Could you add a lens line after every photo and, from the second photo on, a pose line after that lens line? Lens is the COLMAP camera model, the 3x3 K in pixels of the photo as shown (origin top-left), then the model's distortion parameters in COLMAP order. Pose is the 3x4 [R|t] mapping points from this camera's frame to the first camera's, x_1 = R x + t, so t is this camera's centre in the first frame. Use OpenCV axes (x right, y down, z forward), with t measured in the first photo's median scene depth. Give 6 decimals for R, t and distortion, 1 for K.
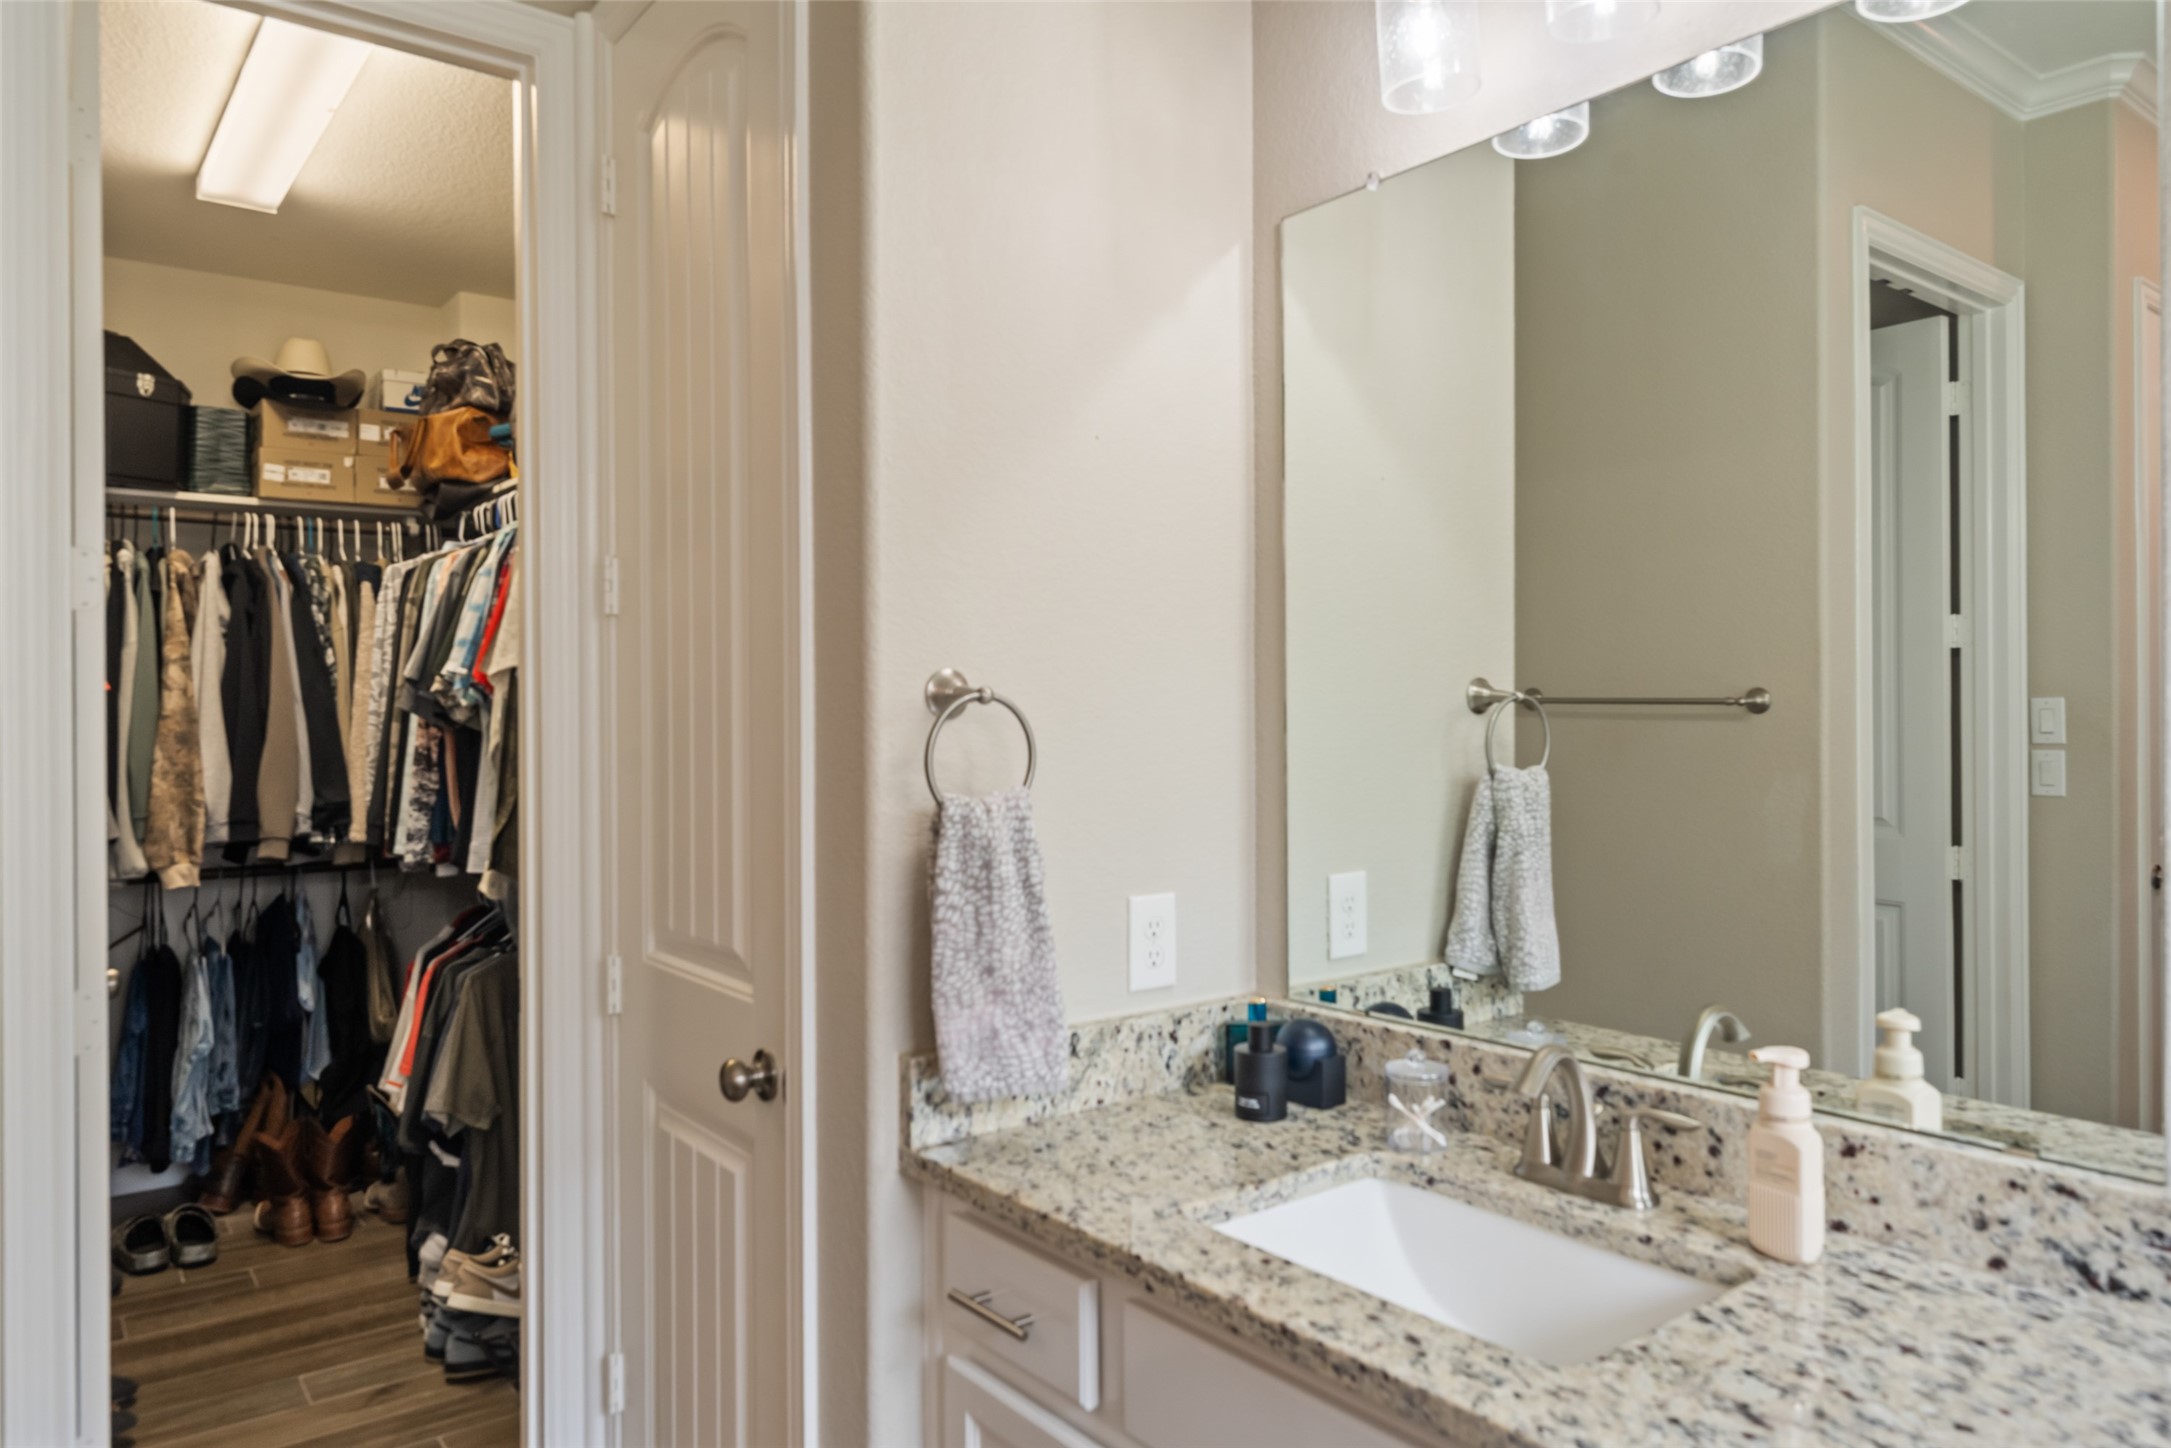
lens RADIAL K [[1398.0, 0, 1085.5], [0, 1398.0, 724.0], [0, 0, 1]] dist [-0.001097, 0.000549]
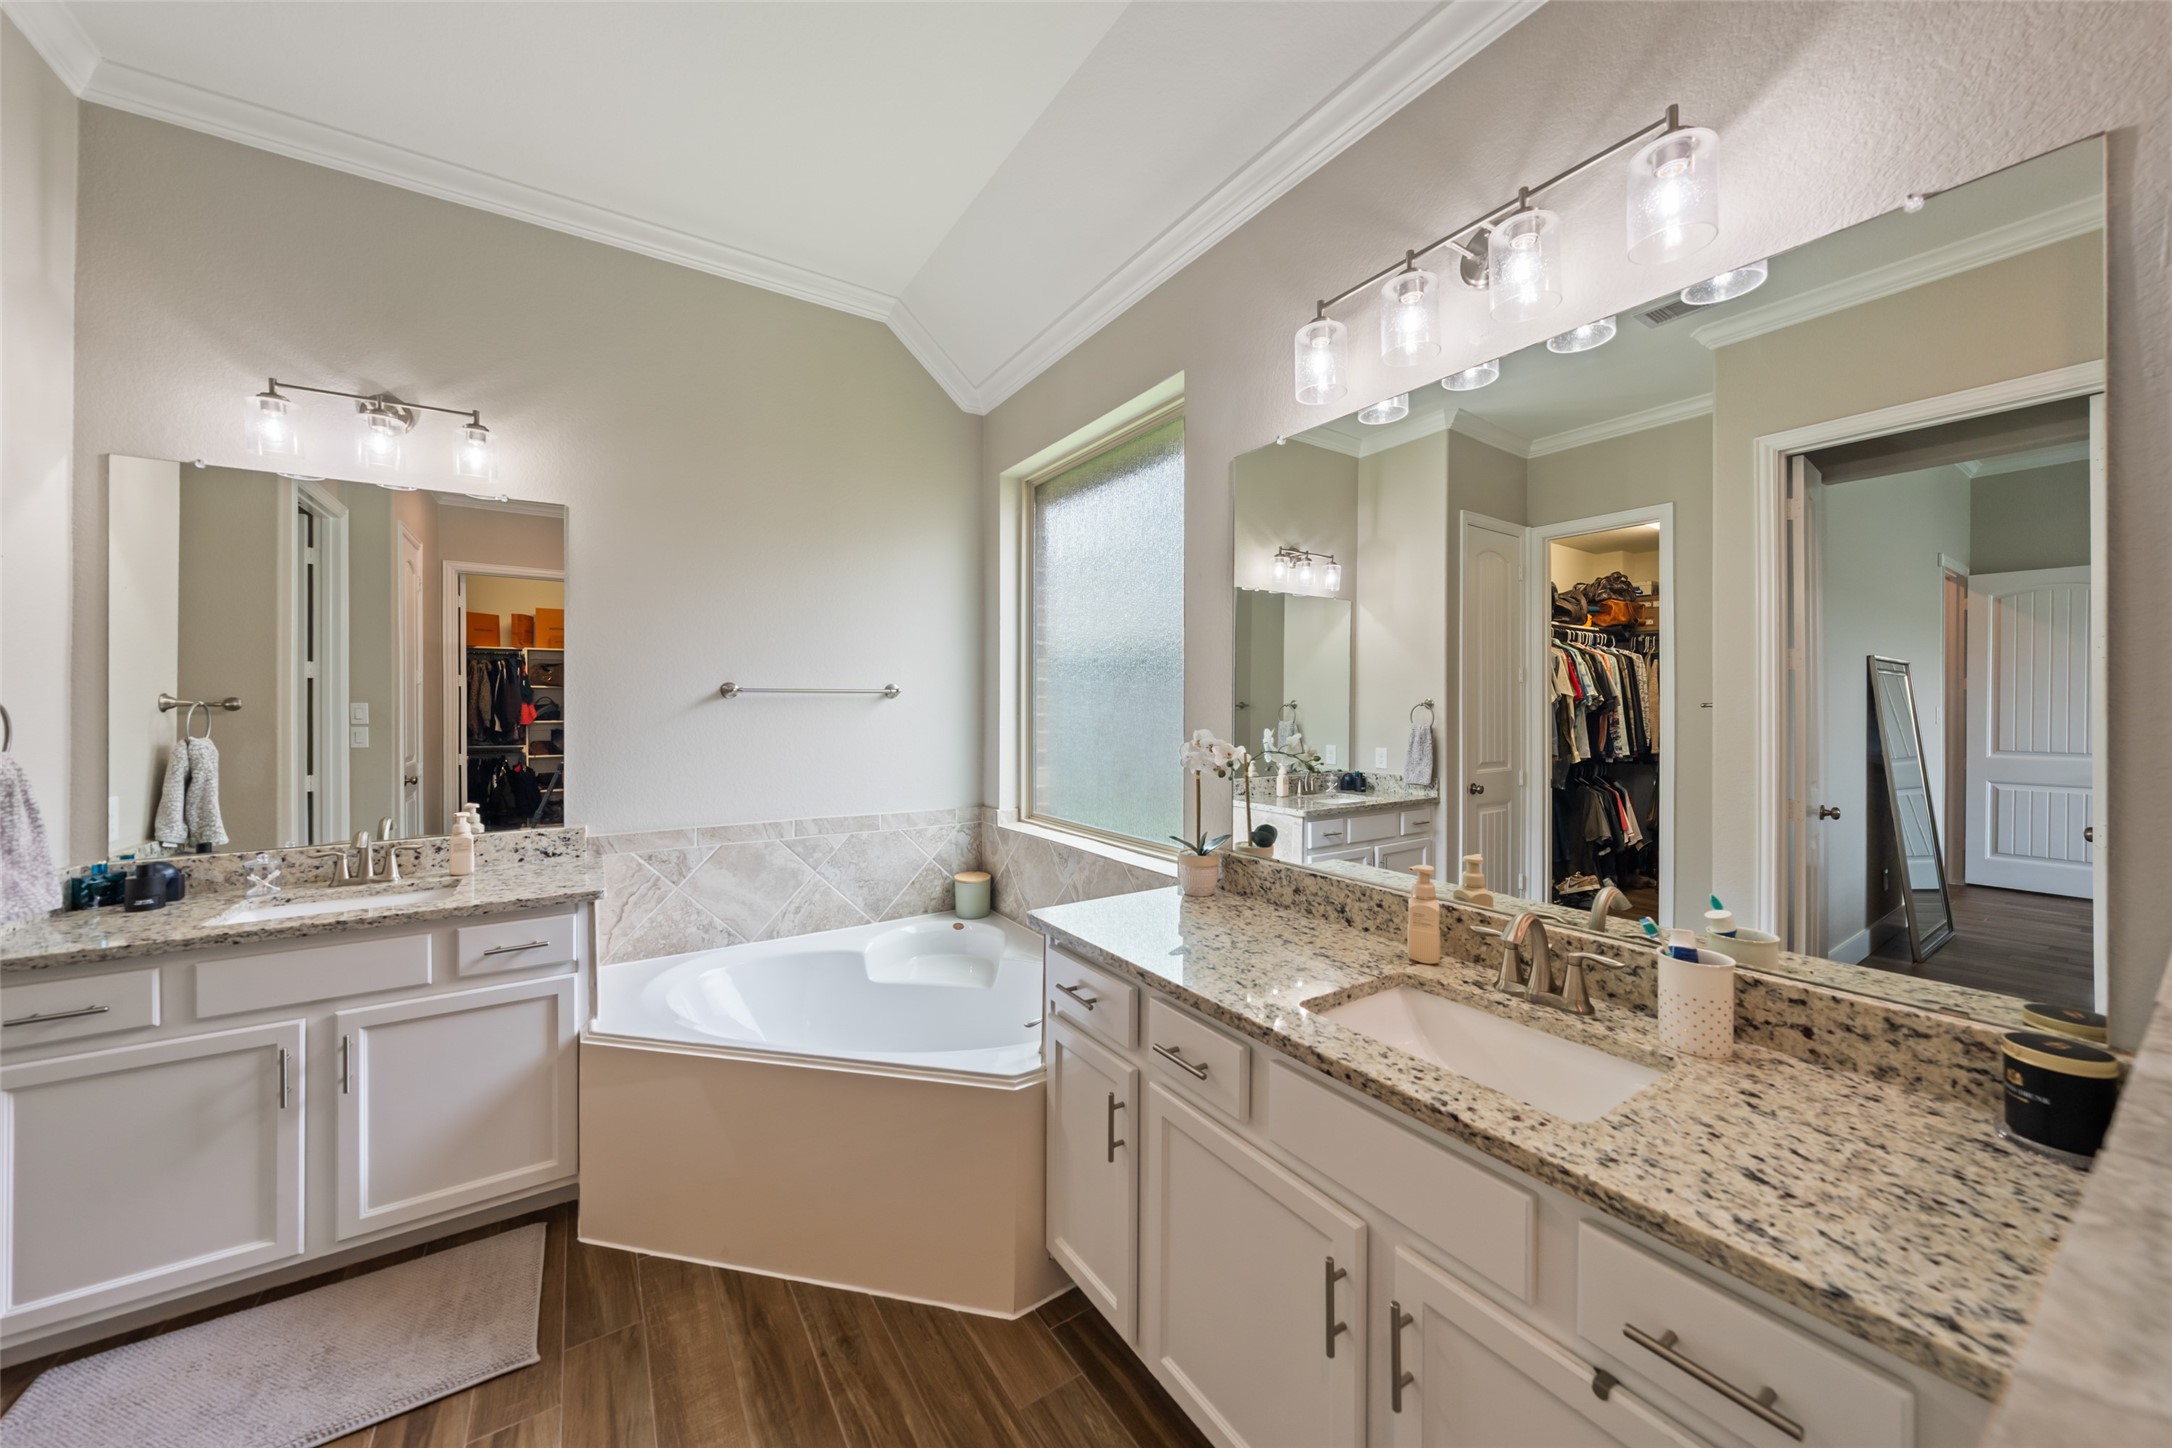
lens RADIAL K [[765.4, 0, 1082.4], [0, 765.4, 716.0], [0, 0, 1]] dist [0.000810, 0.000010]
pose [[0.078515, -0.007856, 0.996882, -0.880927], [0.005011, 0.999959, 0.007486, -0.003809], [-0.996900, 0.004408, 0.078551, -0.456198]]
